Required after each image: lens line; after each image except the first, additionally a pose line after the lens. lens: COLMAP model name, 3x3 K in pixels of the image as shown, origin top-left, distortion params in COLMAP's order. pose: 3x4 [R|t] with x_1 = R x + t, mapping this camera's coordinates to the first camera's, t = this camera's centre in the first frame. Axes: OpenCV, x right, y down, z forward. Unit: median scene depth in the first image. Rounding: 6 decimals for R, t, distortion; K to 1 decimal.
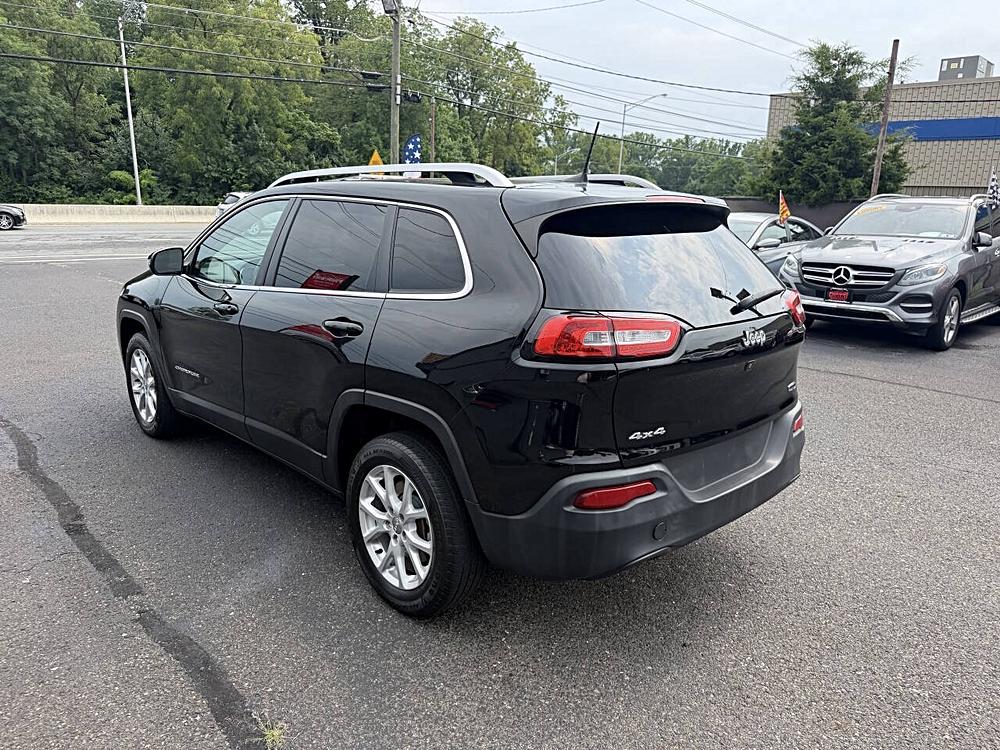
lens RADIAL K [[713.5, 0, 504.5], [0, 713.5, 378.8], [0, 0, 1]] dist [0.013844, -0.021518]
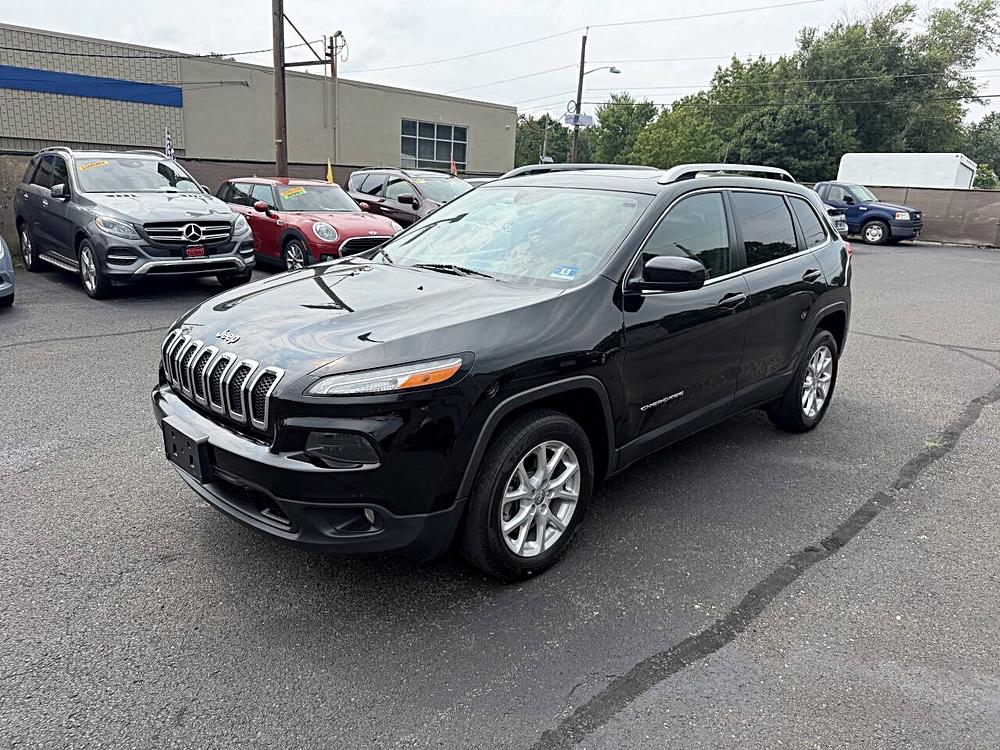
lens RADIAL K [[713.5, 0, 500.4], [0, 713.5, 373.5], [0, 0, 1]] dist [0.013844, -0.021518]
pose [[-0.026002, -0.281245, 0.959284, -0.223231], [0.204115, 0.937898, 0.280508, -0.056450], [-0.978602, 0.203097, 0.033019, 0.209655]]
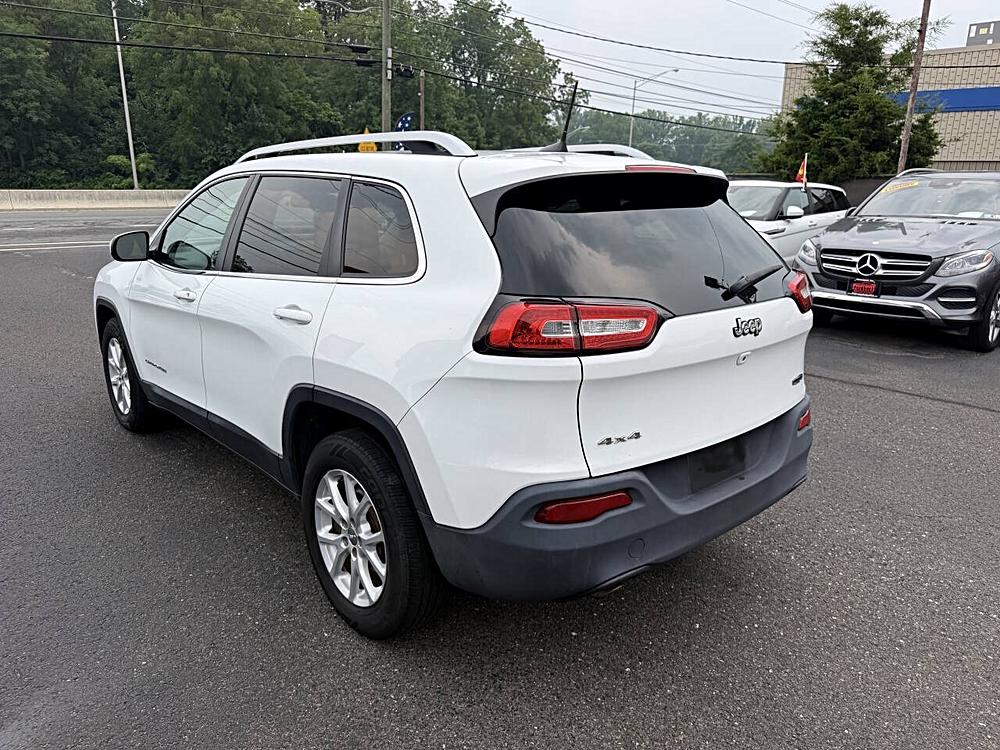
lens RADIAL K [[713.5, 0, 507.3], [0, 713.5, 373.5], [0, 0, 1]] dist [0.013844, -0.021518]
pose [[0.999865, -0.005974, -0.015339, 0.020442], [0.006255, 0.999813, 0.018297, -0.012203], [0.015226, -0.018390, 0.999715, 0.052243]]
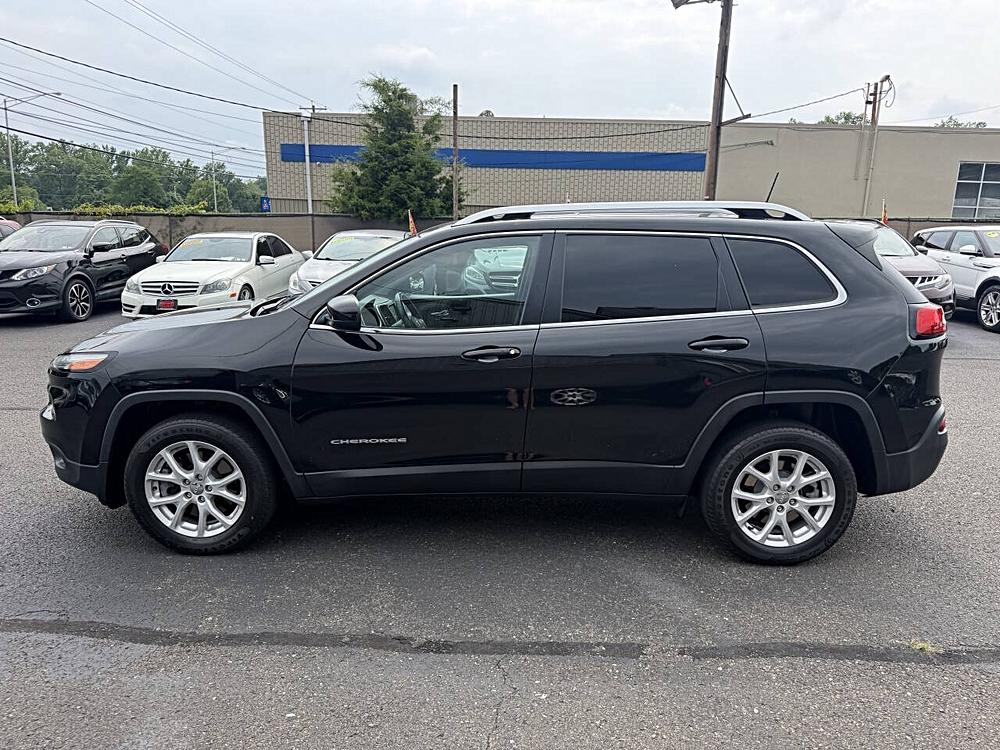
lens RADIAL K [[713.5, 0, 513.9], [0, 713.5, 384.5], [0, 0, 1]] dist [0.013844, -0.021518]
pose [[0.702351, -0.169003, 0.691477, -0.160927], [0.174792, 0.982612, 0.062618, -0.017669], [-0.690037, 0.076885, 0.719679, 0.052306]]
